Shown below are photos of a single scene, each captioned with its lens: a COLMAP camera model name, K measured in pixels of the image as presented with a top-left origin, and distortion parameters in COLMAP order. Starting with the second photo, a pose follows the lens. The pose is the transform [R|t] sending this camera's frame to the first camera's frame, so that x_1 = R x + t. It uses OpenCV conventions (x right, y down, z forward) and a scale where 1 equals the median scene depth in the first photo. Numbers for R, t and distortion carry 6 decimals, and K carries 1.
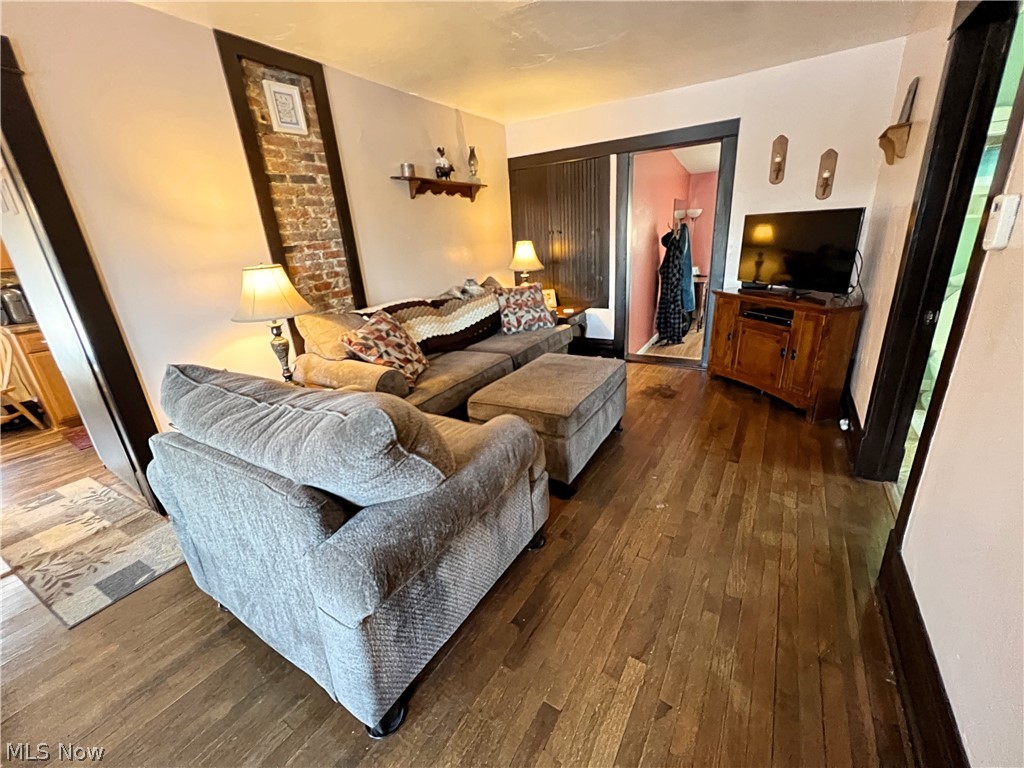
lens RADIAL K [[412.8, 0, 514.1], [0, 412.8, 381.8], [0, 0, 1]] dist [0.000713, 0.000038]
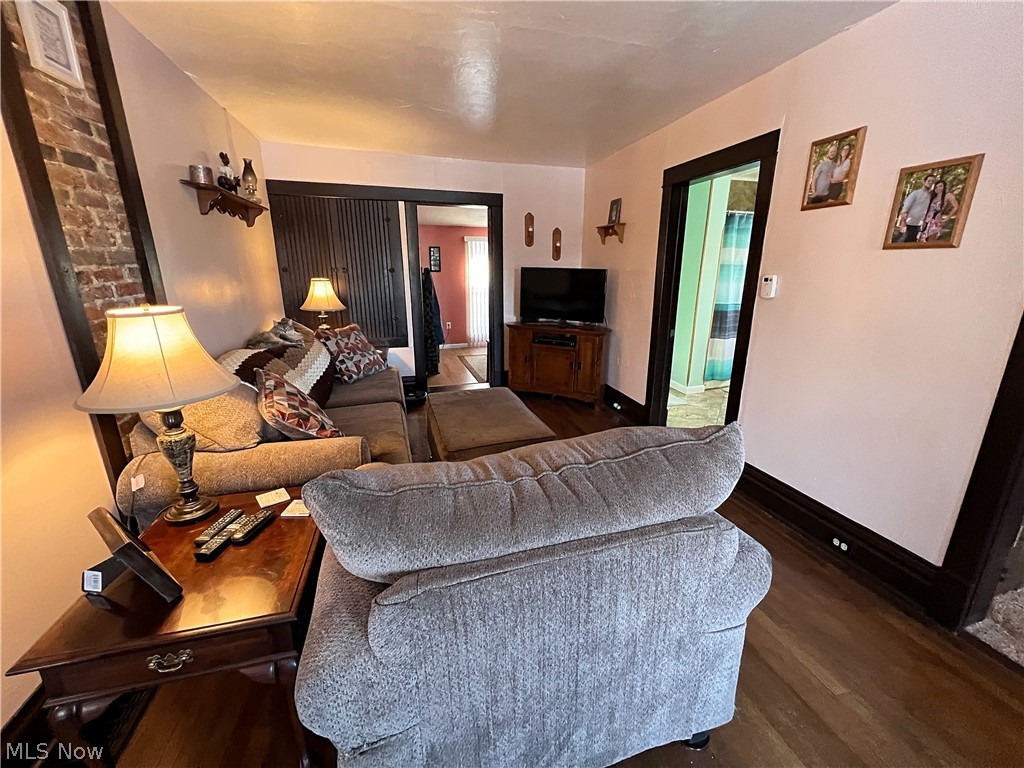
lens RADIAL K [[411.7, 0, 511.3], [0, 411.7, 379.0], [0, 0, 1]] dist [-0.000592, -0.000032]
pose [[0.670720, -0.133720, 0.729557, -0.520755], [0.202345, 0.979293, -0.006532, -0.060452], [-0.713577, 0.152003, 0.683889, 0.204925]]
